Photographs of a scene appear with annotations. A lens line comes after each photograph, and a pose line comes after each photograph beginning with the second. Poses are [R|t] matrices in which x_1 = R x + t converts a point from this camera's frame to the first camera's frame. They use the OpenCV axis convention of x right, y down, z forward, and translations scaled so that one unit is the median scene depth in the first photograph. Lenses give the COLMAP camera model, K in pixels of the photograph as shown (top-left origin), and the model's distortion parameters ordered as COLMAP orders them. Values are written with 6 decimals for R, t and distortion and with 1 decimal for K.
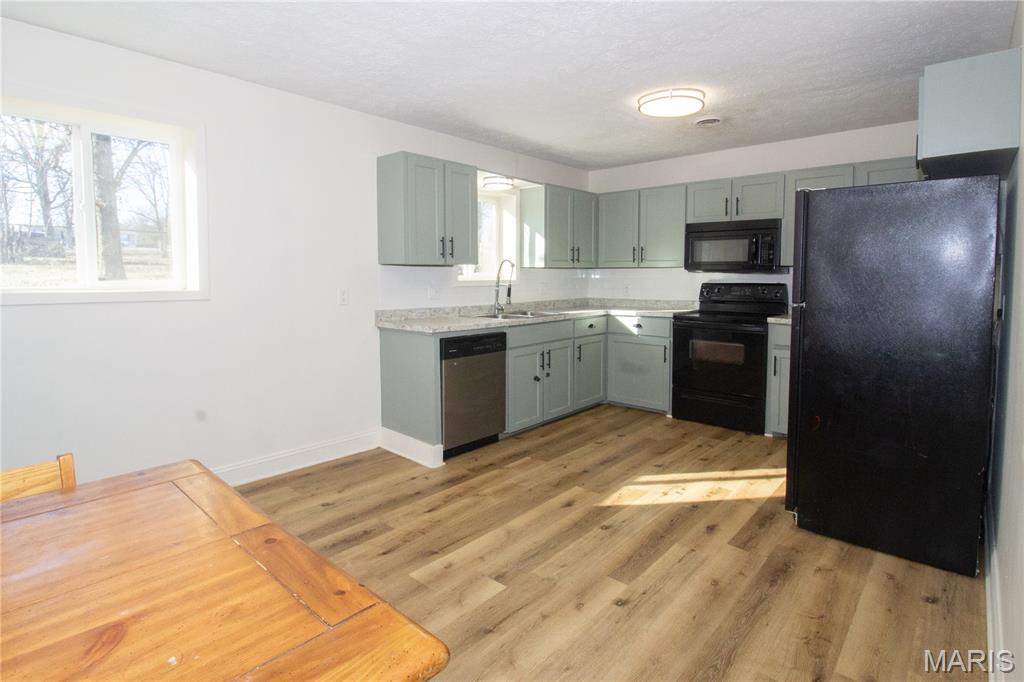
lens RADIAL K [[519.3, 0, 516.9], [0, 519.3, 304.7], [0, 0, 1]] dist [-0.005102, -0.005427]
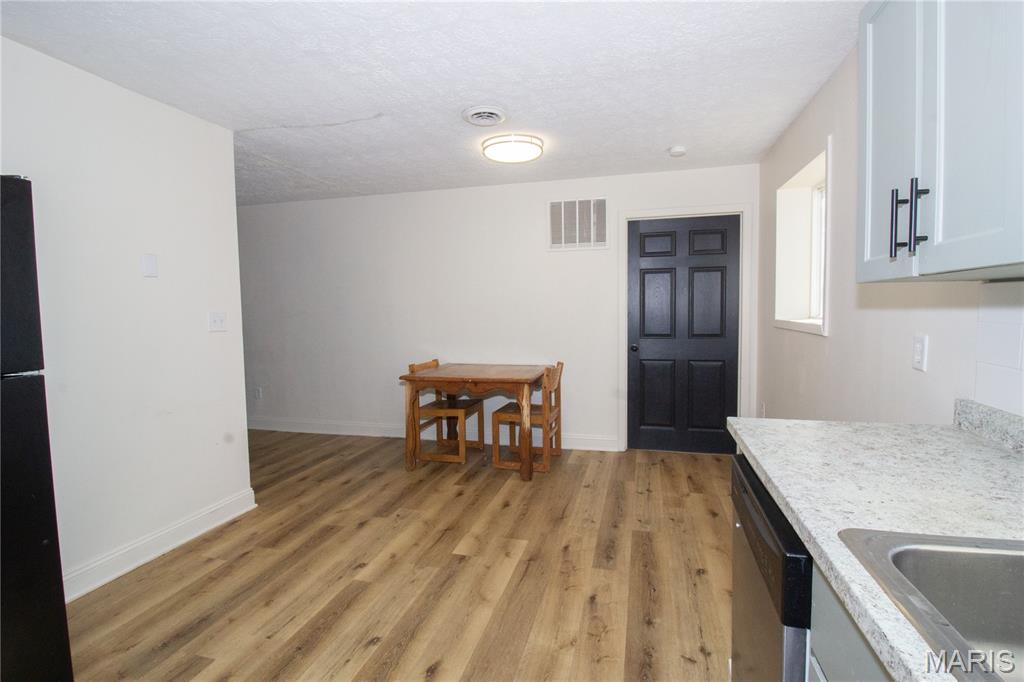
lens RADIAL K [[475.7, 0, 515.8], [0, 475.7, 338.6], [0, 0, 1]] dist [-0.008822, -0.006507]
pose [[-0.896774, 0.042080, -0.440483, 0.188650], [-0.010584, 0.993143, 0.116425, -0.071523], [0.442362, 0.109069, -0.890180, 1.159215]]
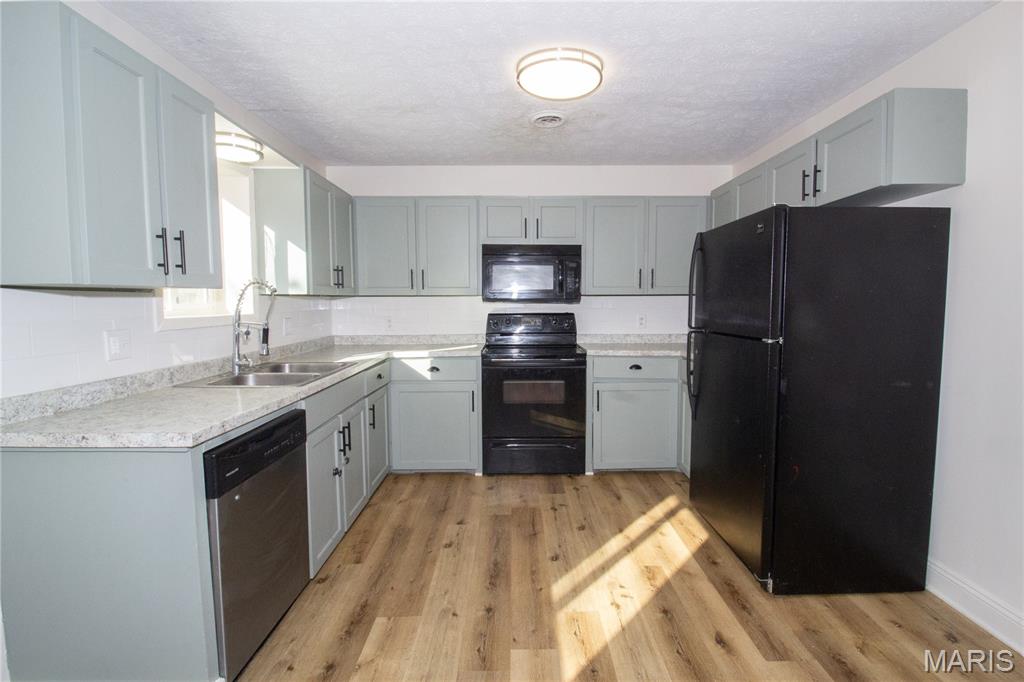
lens RADIAL K [[475.7, 0, 520.1], [0, 475.7, 338.7], [0, 0, 1]] dist [-0.008822, -0.006507]
pose [[0.740959, -0.053778, 0.669393, -0.193292], [0.042921, 0.998543, 0.032711, -0.030862], [-0.670177, 0.004493, 0.742188, 0.473580]]
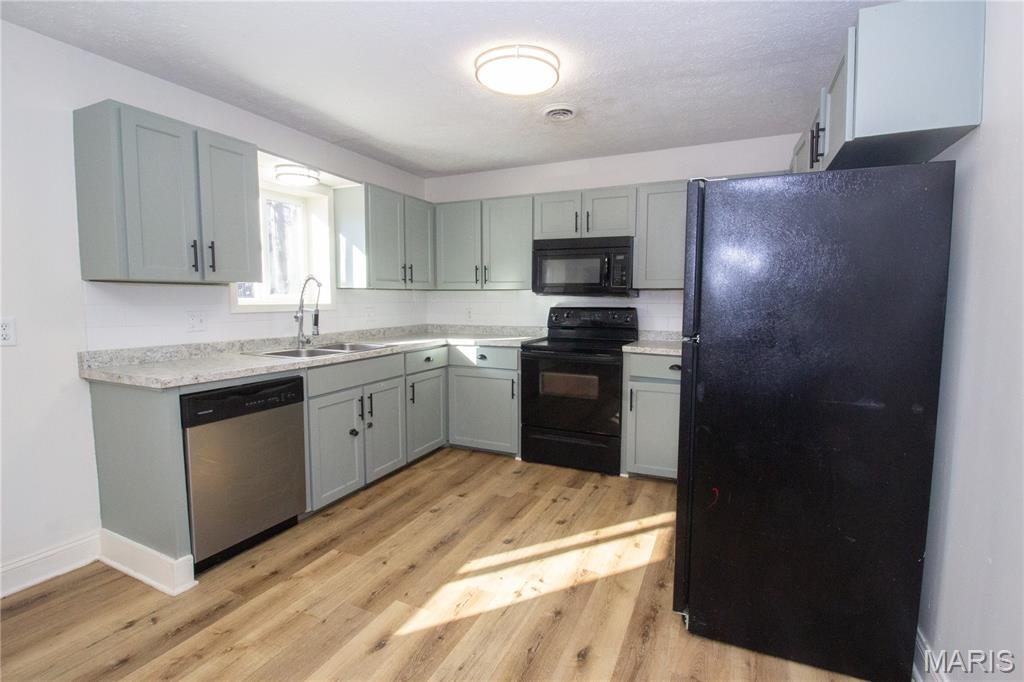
lens RADIAL K [[475.7, 0, 517.8], [0, 475.7, 336.4], [0, 0, 1]] dist [-0.008822, -0.006507]
pose [[0.956107, -0.020742, 0.292282, 0.076033], [0.014107, 0.999593, 0.024790, -0.015217], [-0.292677, -0.019578, 0.956011, 0.288507]]
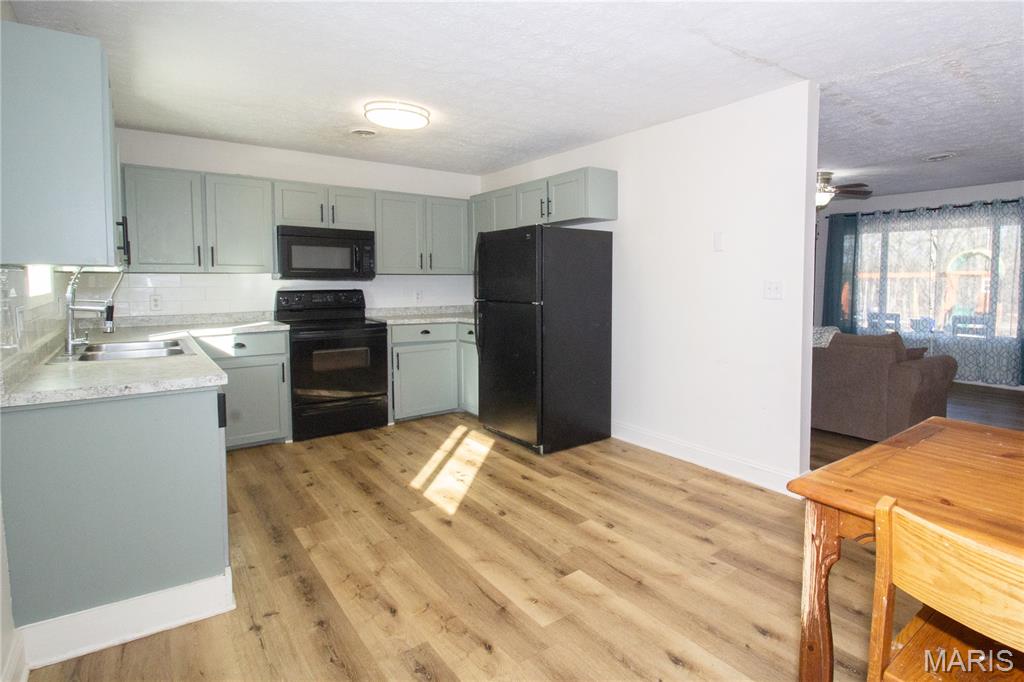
lens RADIAL K [[524.6, 0, 563.3], [0, 524.6, 309.6], [0, 0, 1]] dist [-0.012850, -0.003554]
pose [[0.168519, -0.057493, 0.984020, -0.606101], [0.056454, 0.997222, 0.048596, -0.033286], [-0.984080, 0.047363, 0.171297, 0.458684]]
